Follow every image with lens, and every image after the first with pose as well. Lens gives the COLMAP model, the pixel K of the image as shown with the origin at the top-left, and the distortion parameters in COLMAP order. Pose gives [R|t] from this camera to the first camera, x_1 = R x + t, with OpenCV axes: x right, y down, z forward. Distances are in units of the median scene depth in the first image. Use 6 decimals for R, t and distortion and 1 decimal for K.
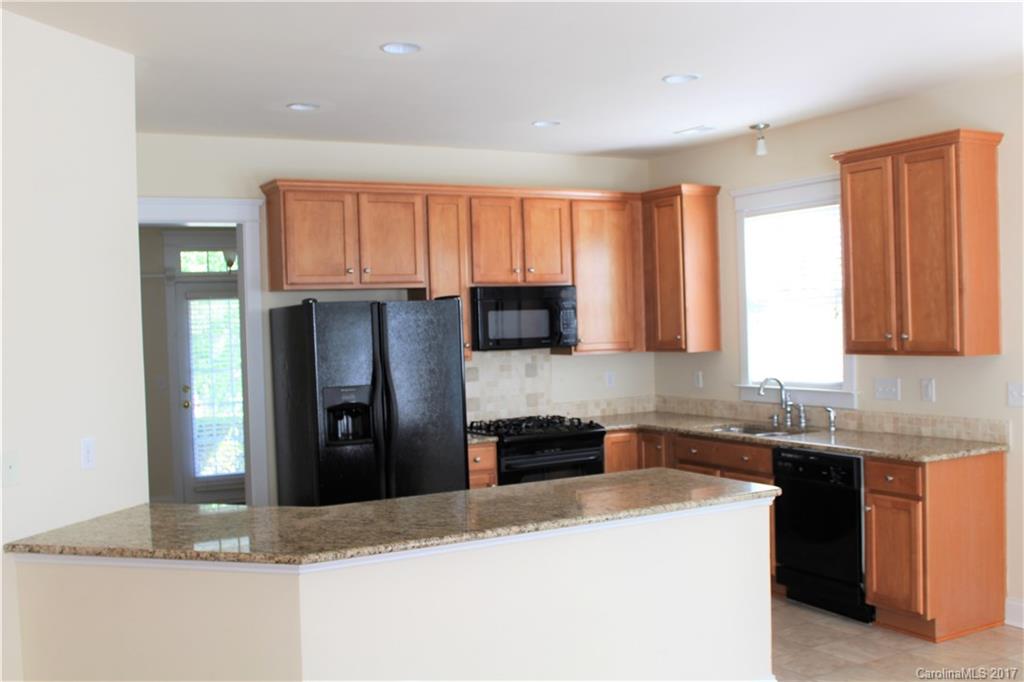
lens RADIAL K [[1068.1, 0, 509.8], [0, 1068.1, 335.3], [0, 0, 1]] dist [-0.079492, 0.000000]
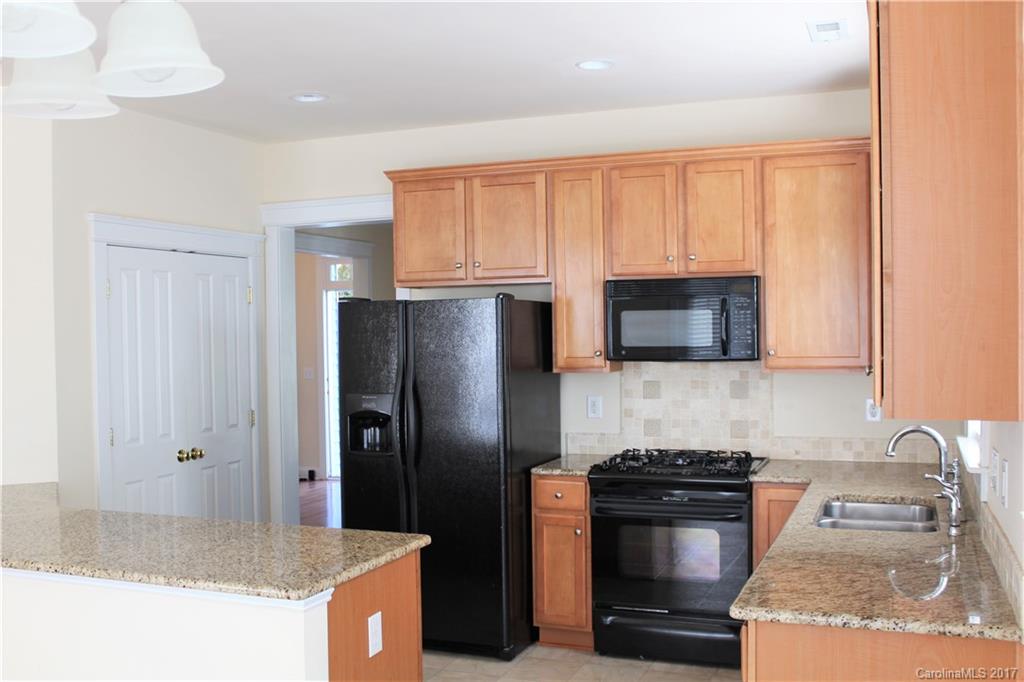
lens RADIAL K [[1068.1, 0, 511.2], [0, 1068.1, 346.5], [0, 0, 1]] dist [-0.079492, 0.000000]
pose [[0.622992, 0.035985, -0.781400, 0.596573], [-0.017167, 0.999330, 0.032334, -0.022466], [0.782040, -0.006729, 0.623192, 0.484247]]
